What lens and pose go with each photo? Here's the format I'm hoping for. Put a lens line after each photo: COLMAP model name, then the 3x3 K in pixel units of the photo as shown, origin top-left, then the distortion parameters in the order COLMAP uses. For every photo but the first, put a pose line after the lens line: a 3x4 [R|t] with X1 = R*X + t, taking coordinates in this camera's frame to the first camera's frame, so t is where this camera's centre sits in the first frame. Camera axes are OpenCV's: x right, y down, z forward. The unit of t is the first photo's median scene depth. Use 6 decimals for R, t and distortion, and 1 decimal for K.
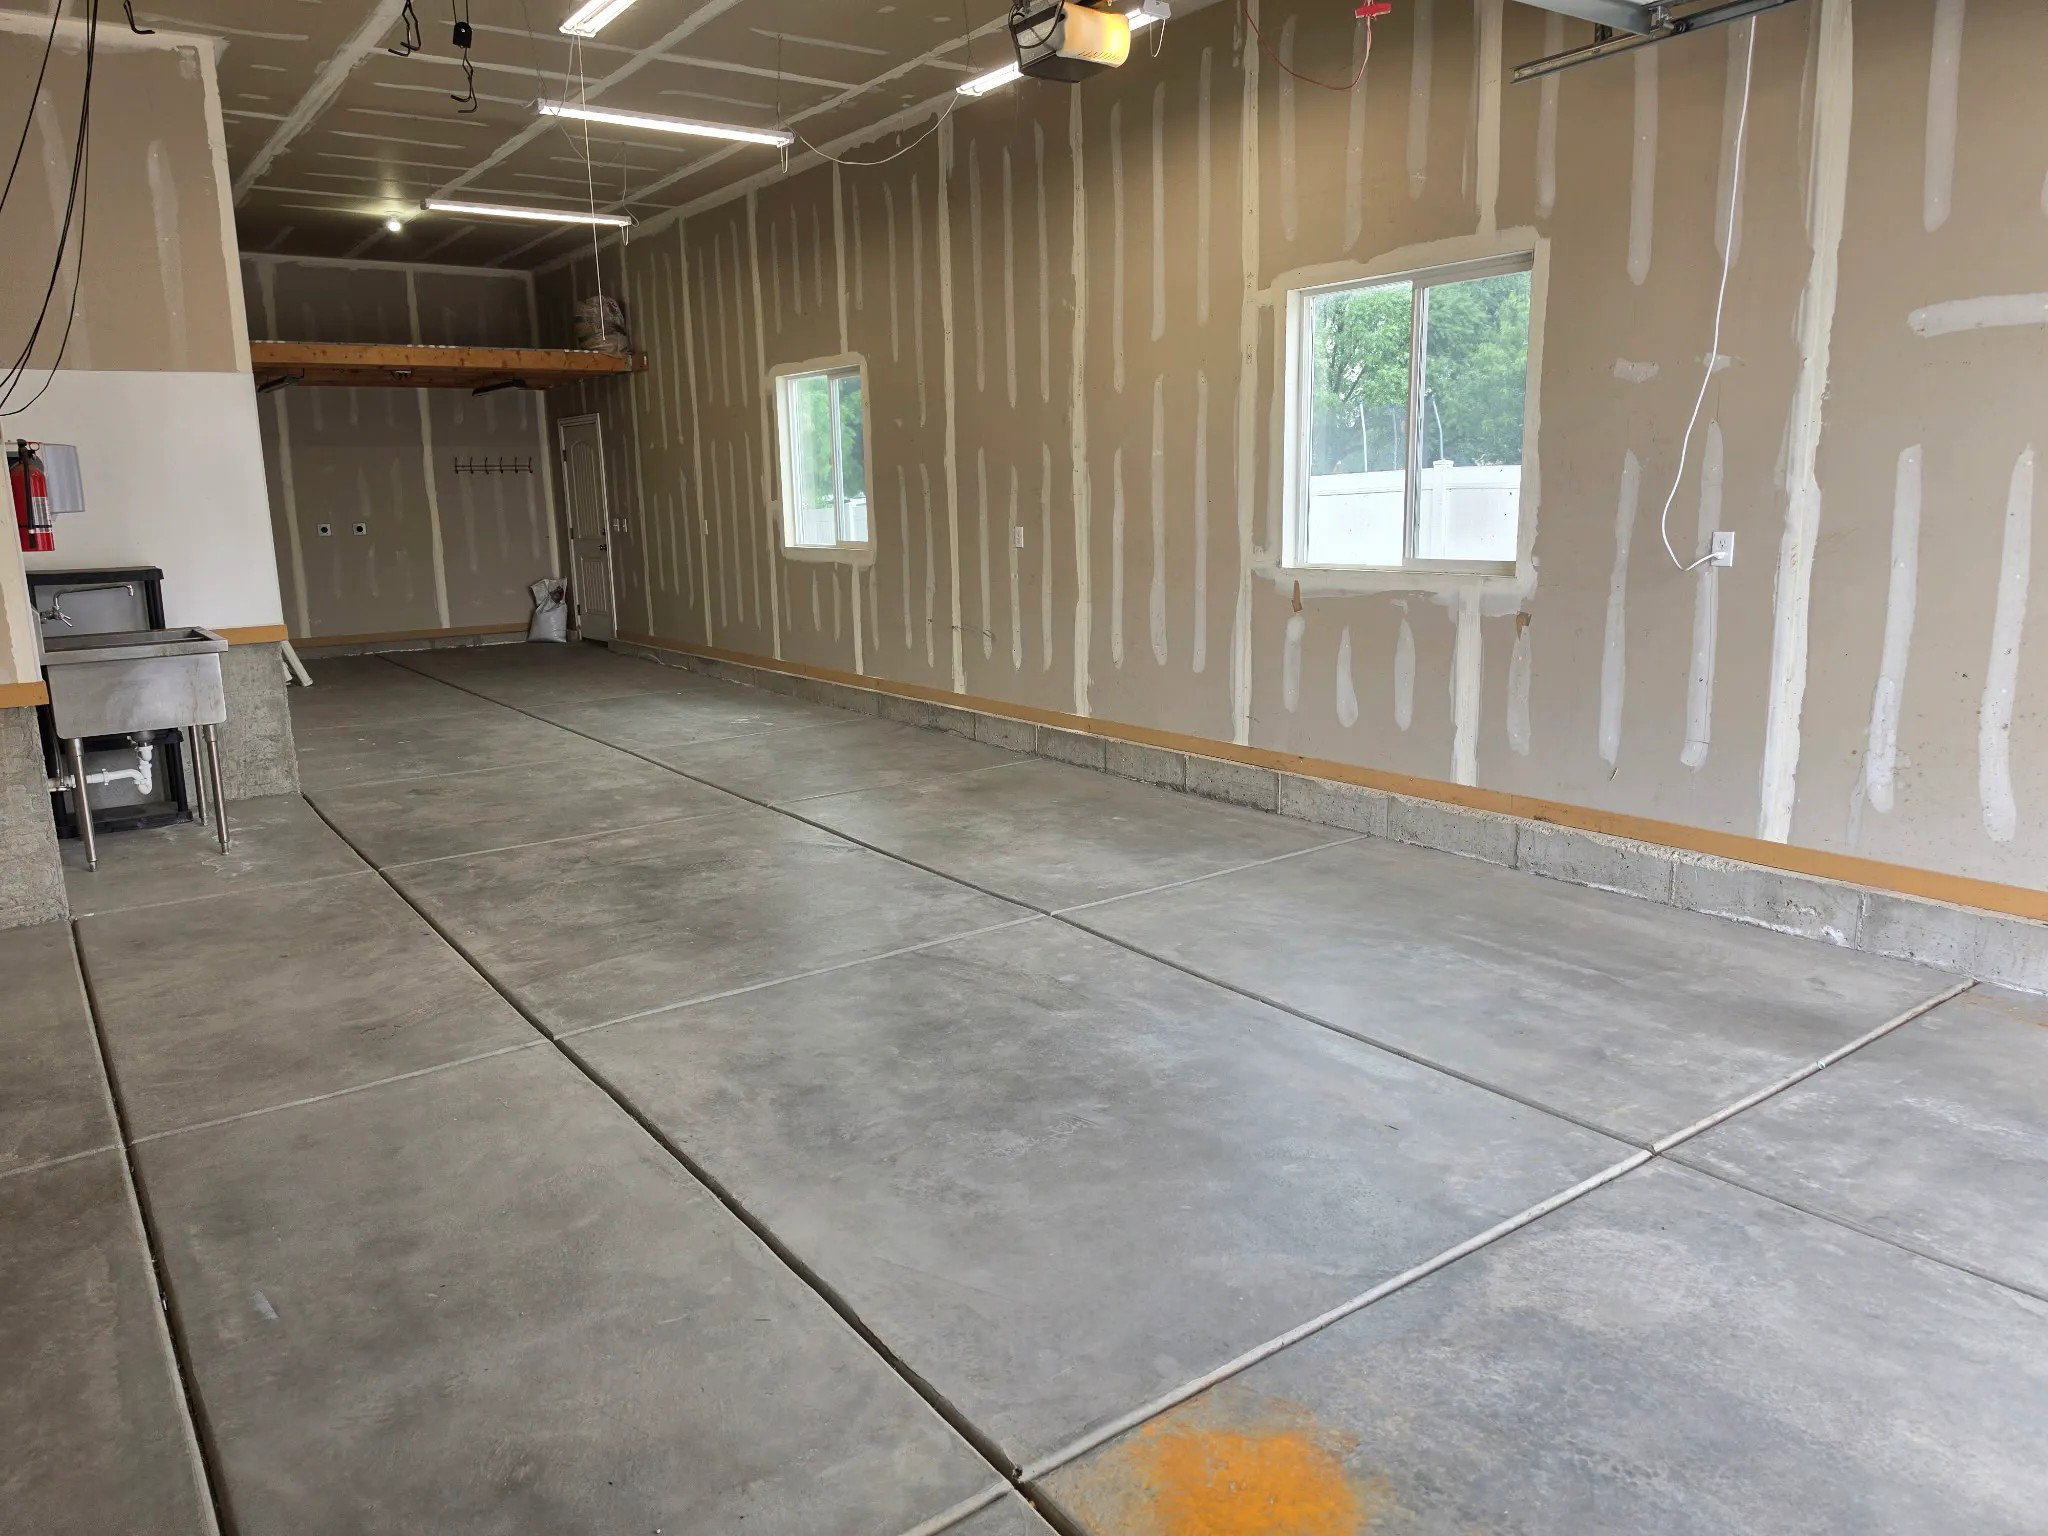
lens RADIAL K [[1408.4, 0, 1024.0], [0, 1408.4, 768.0], [0, 0, 1]] dist [0.001556, -0.032126]
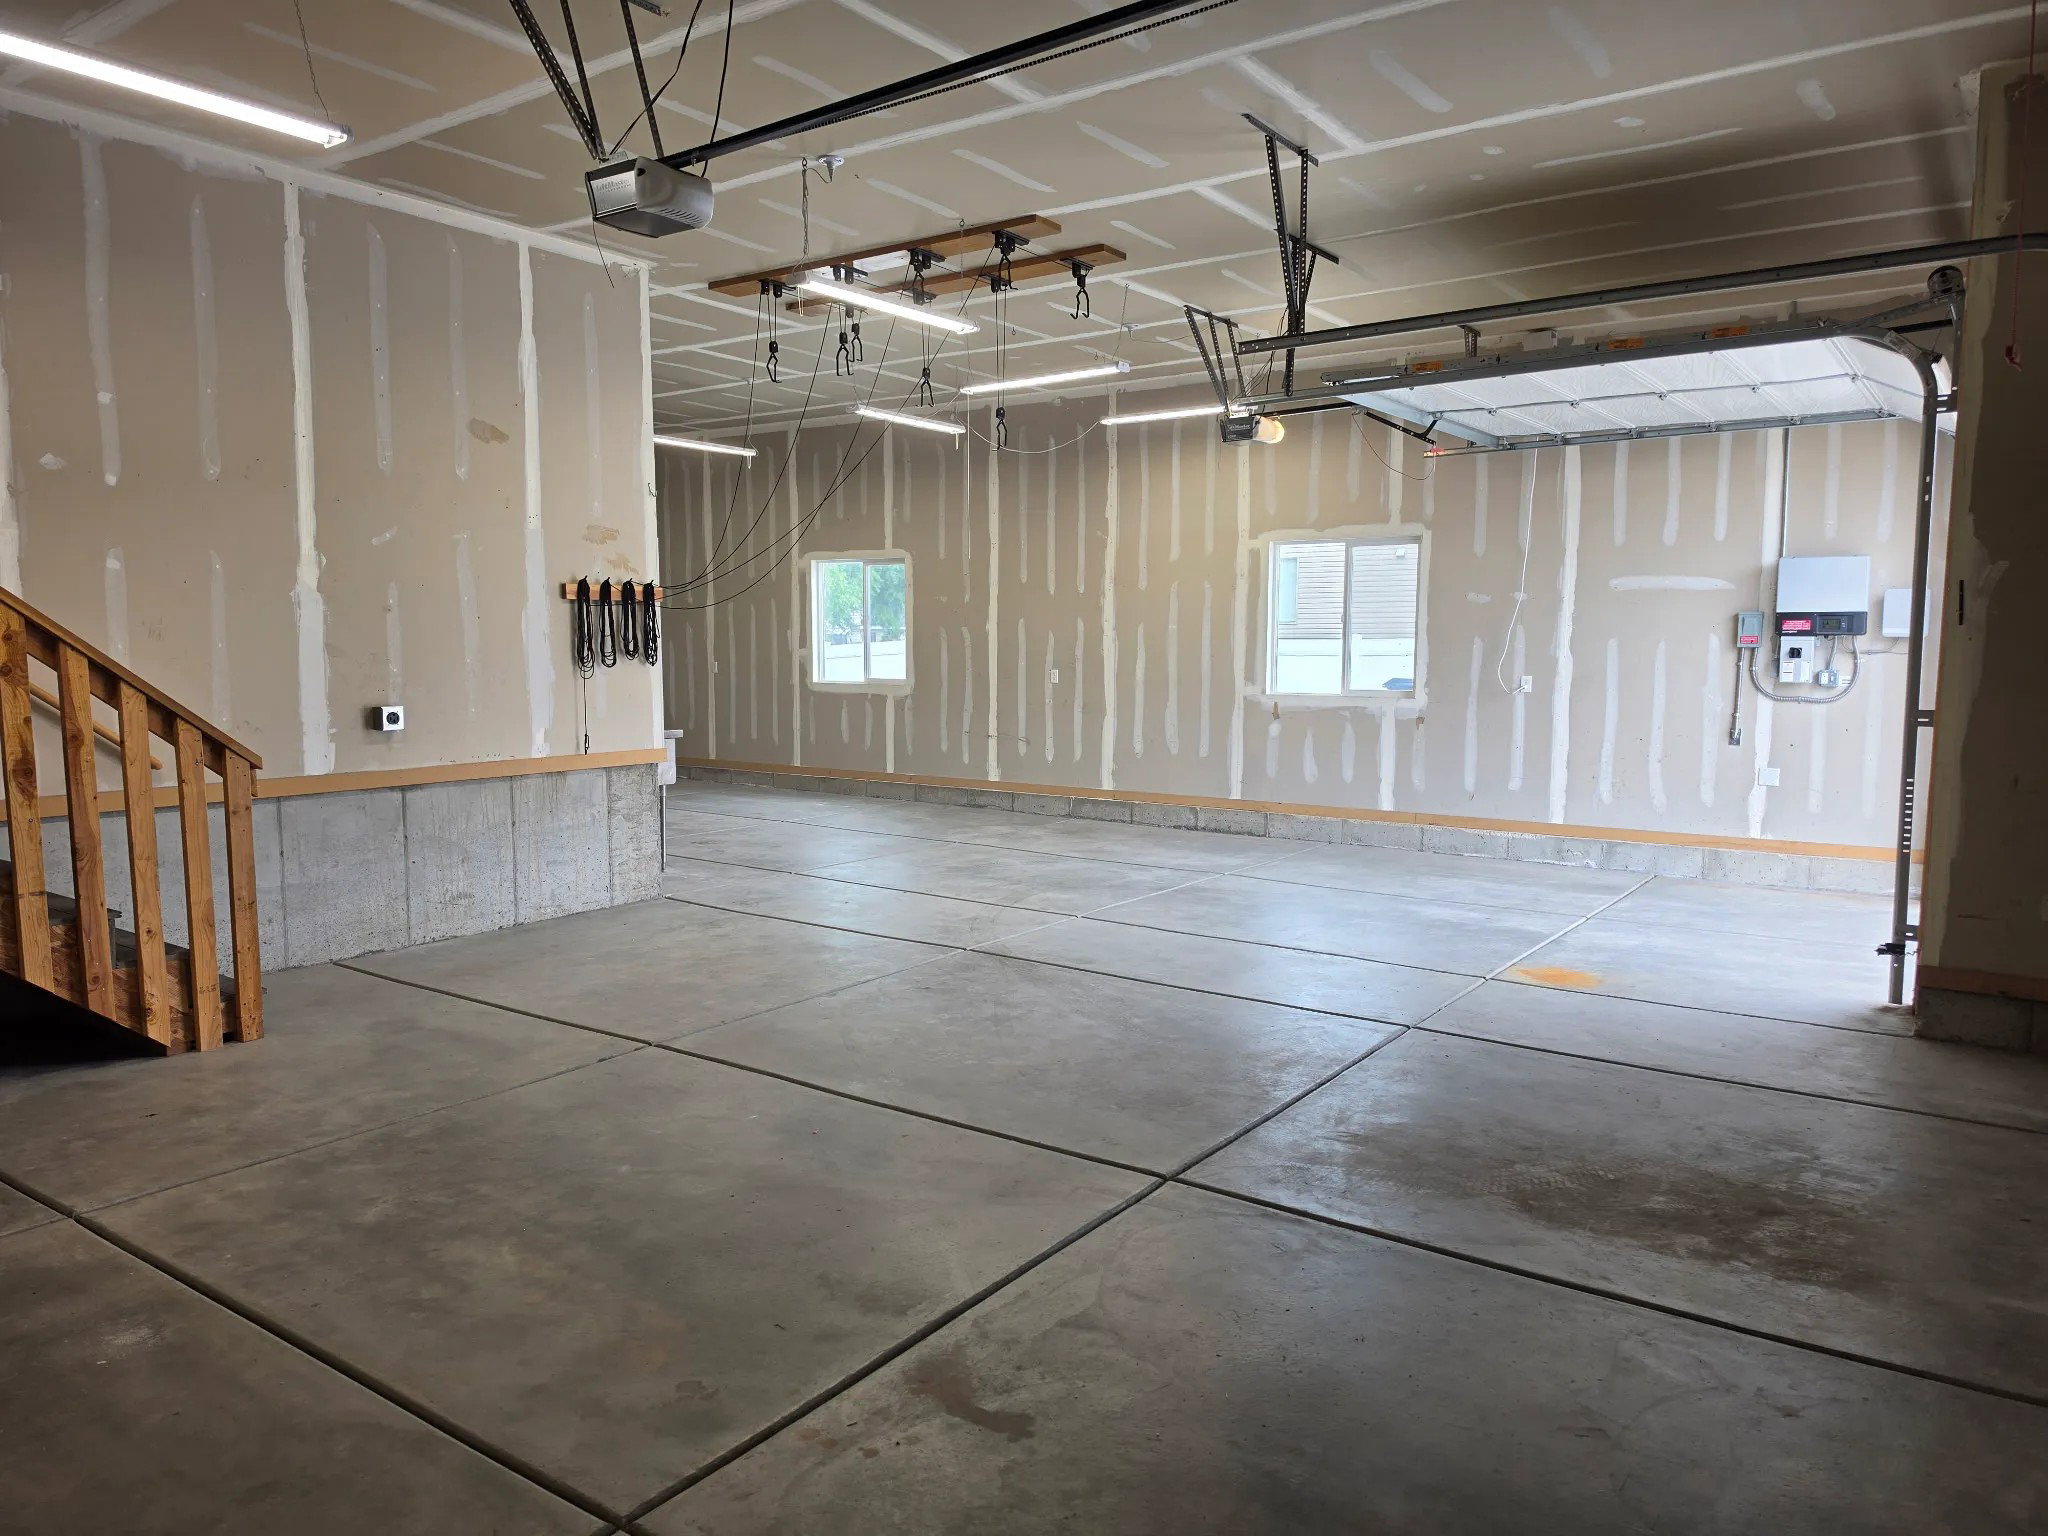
lens RADIAL K [[1400.9, 0, 1024.0], [0, 1400.9, 768.0], [0, 0, 1]] dist [0.000025, -0.001673]
pose [[0.948391, -0.002695, 0.317091, -0.661970], [0.036875, 0.994117, -0.101839, 0.116139], [-0.314951, 0.108276, 0.942911, -0.543858]]
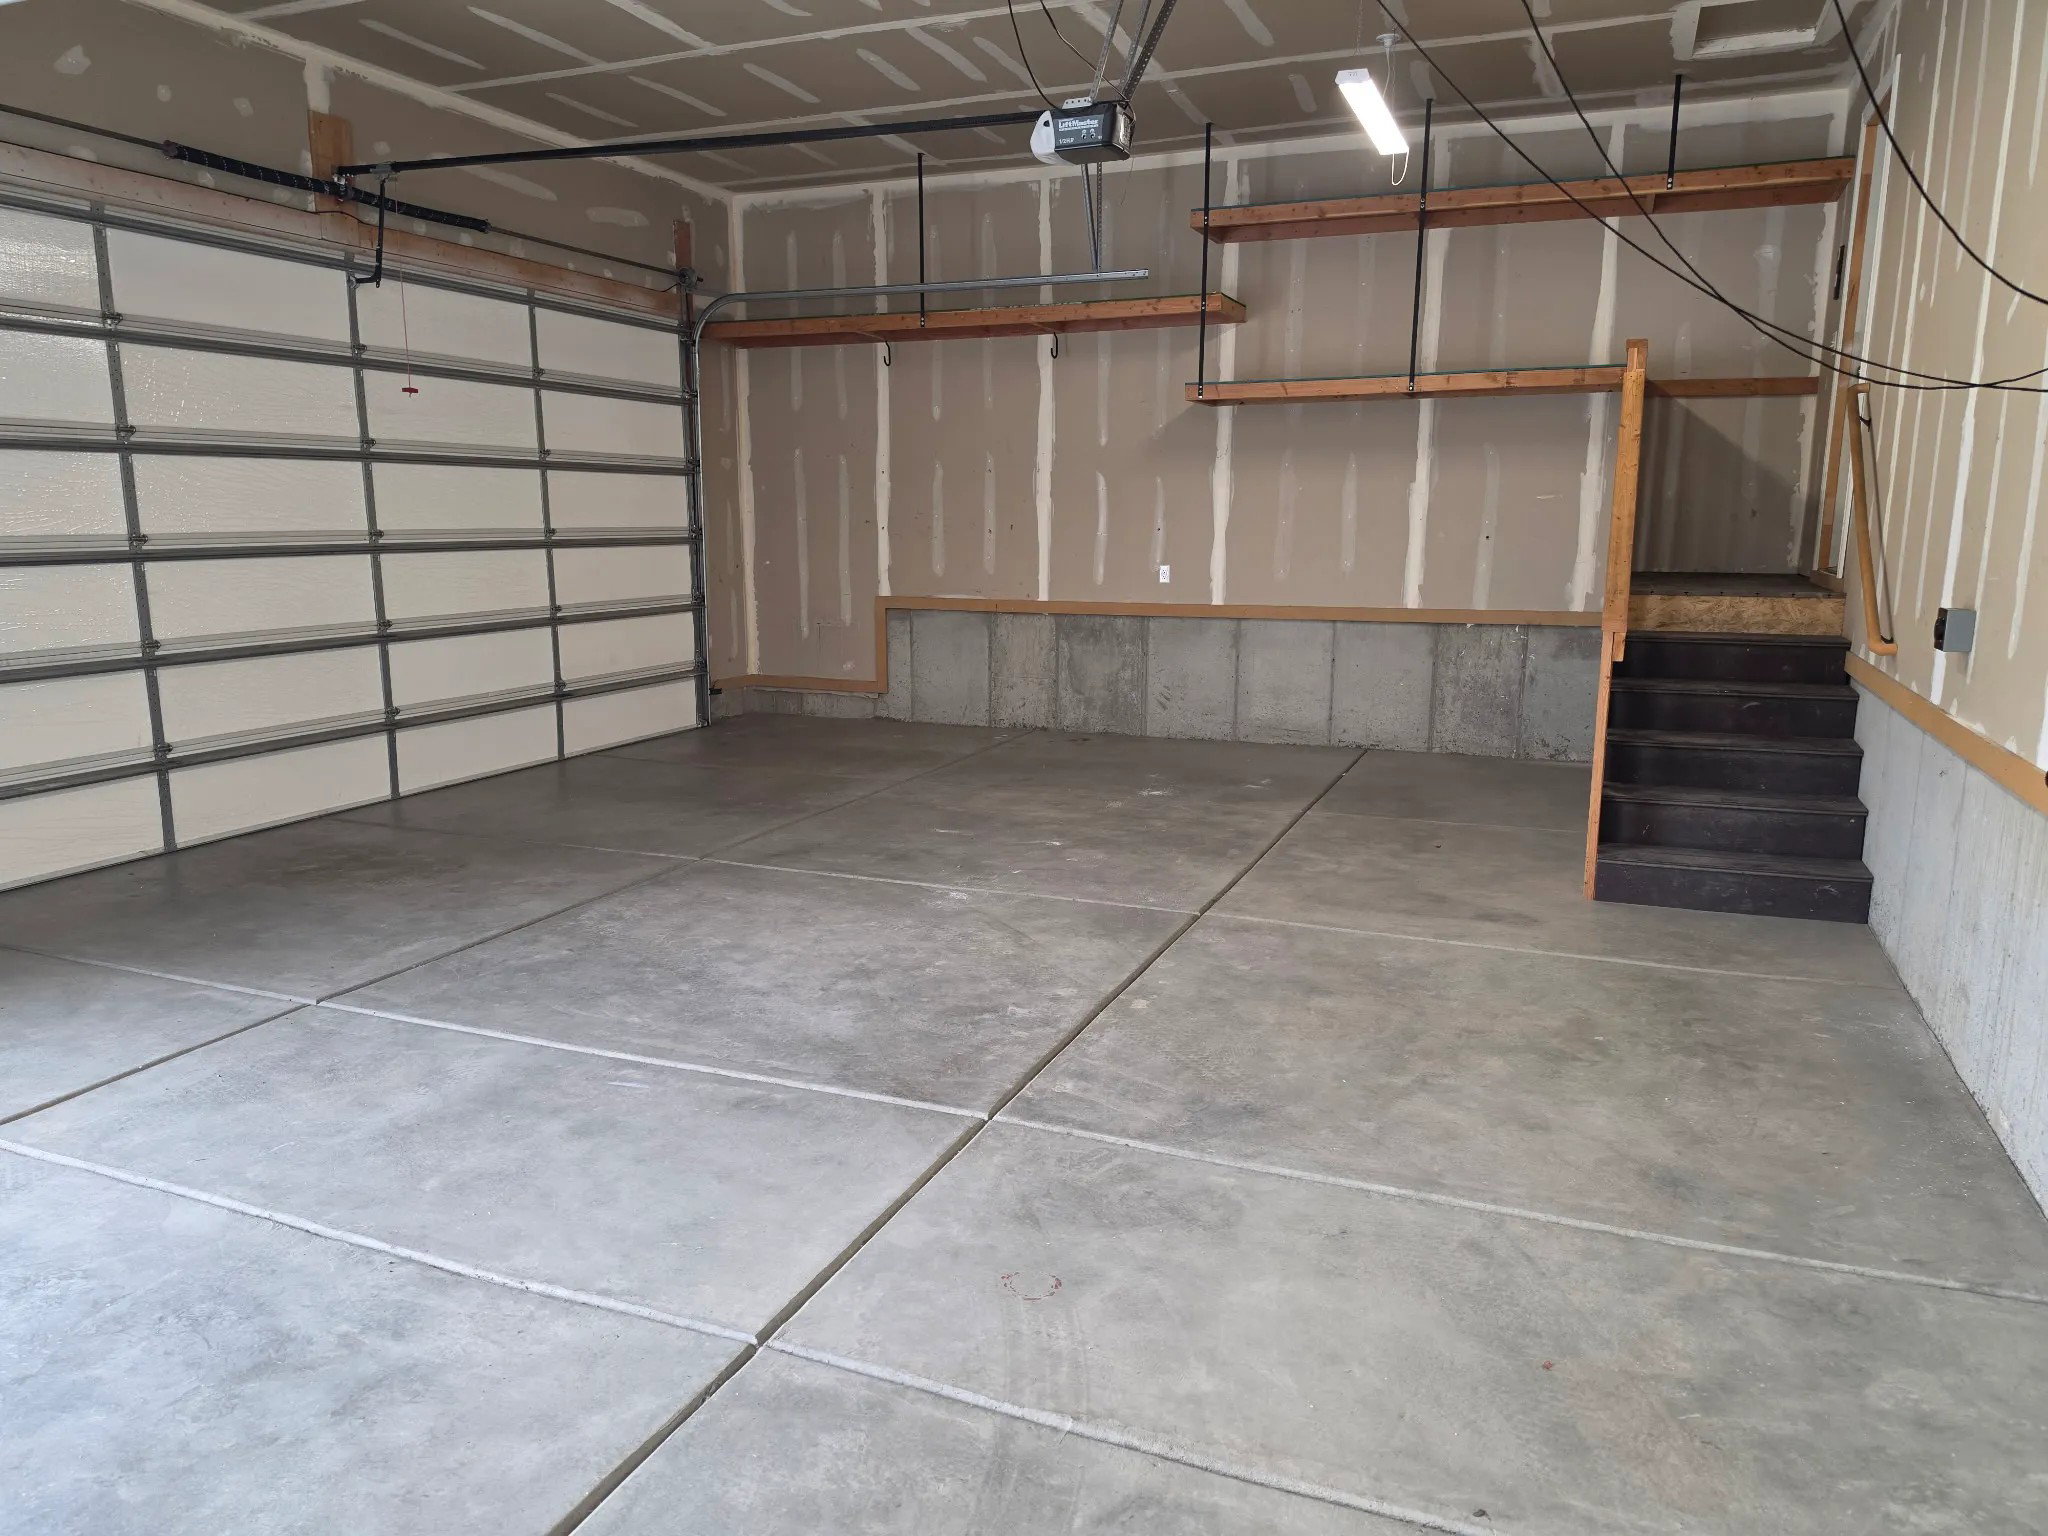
lens RADIAL K [[1400.9, 0, 1024.0], [0, 1400.9, 768.0], [0, 0, 1]] dist [0.000025, -0.001673]
pose [[-0.855237, 0.114382, -0.505457, -0.093190], [-0.084552, 0.931473, 0.353849, -0.186041], [0.511293, 0.345362, -0.786959, 0.949702]]
